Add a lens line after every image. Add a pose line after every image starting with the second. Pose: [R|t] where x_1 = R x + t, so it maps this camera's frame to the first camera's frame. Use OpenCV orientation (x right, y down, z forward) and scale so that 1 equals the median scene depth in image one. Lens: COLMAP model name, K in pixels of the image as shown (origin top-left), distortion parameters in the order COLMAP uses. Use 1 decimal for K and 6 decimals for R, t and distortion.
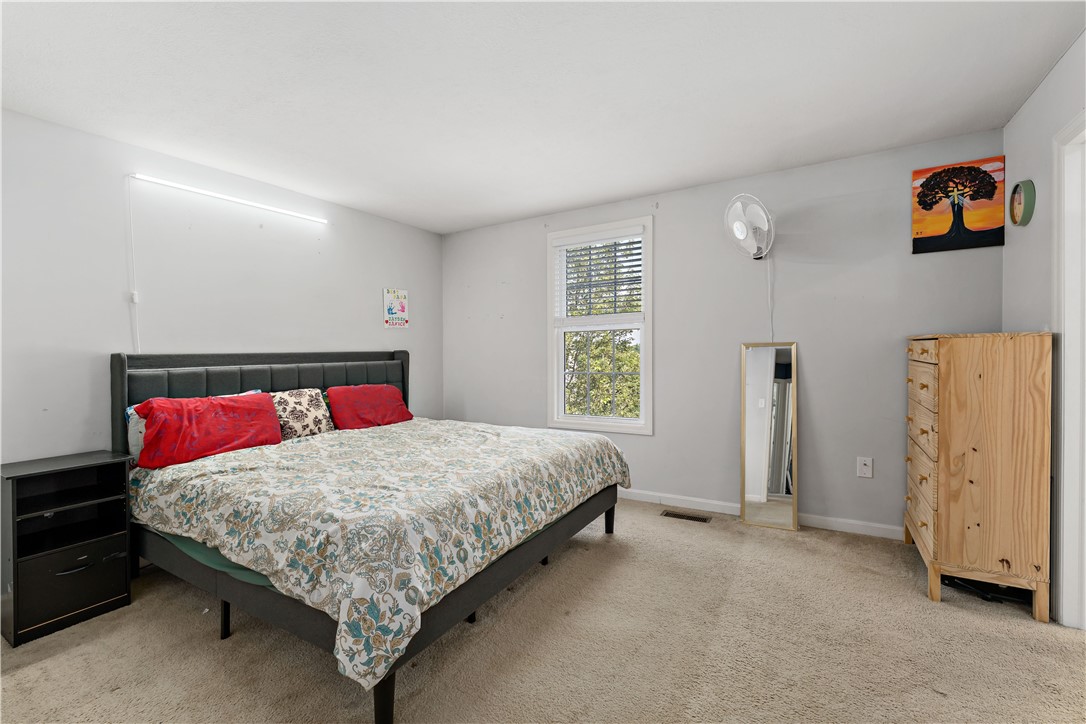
lens RADIAL K [[470.8, 0, 546.0], [0, 470.8, 356.9], [0, 0, 1]] dist [-0.004246, 0.000646]
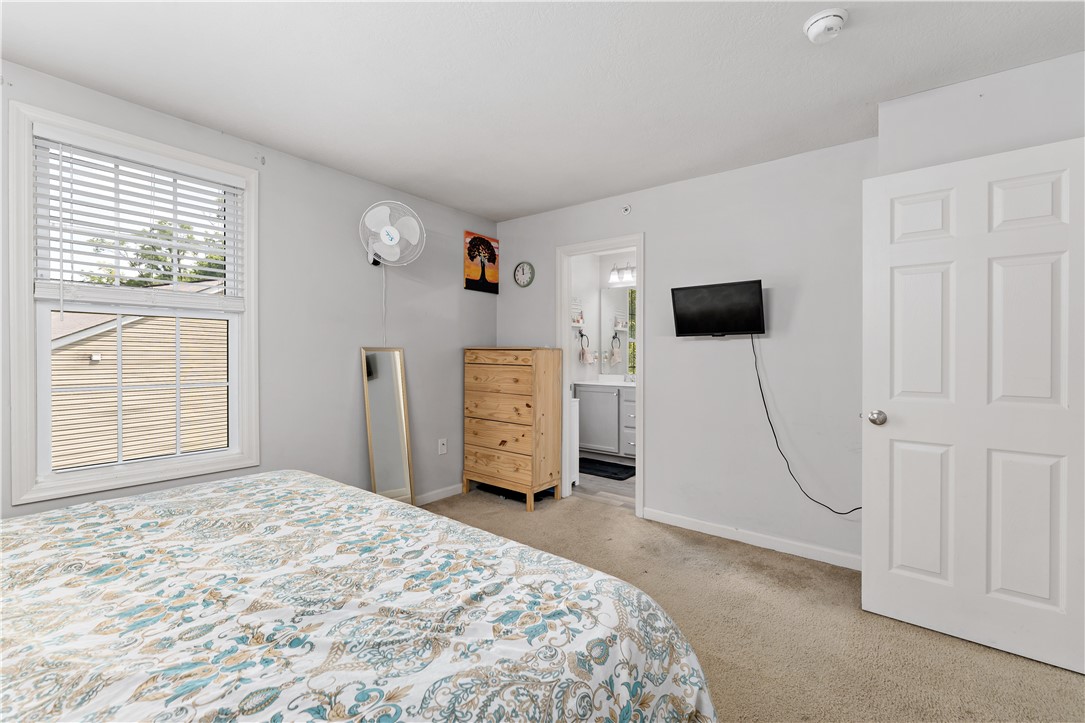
lens RADIAL K [[470.4, 0, 545.8], [0, 470.4, 364.4], [0, 0, 1]] dist [-0.004246, 0.000646]
pose [[0.108479, -0.001780, 0.994097, -0.683312], [0.002151, 0.999996, 0.001556, 0.008150], [-0.994096, 0.001969, 0.108482, 0.679176]]
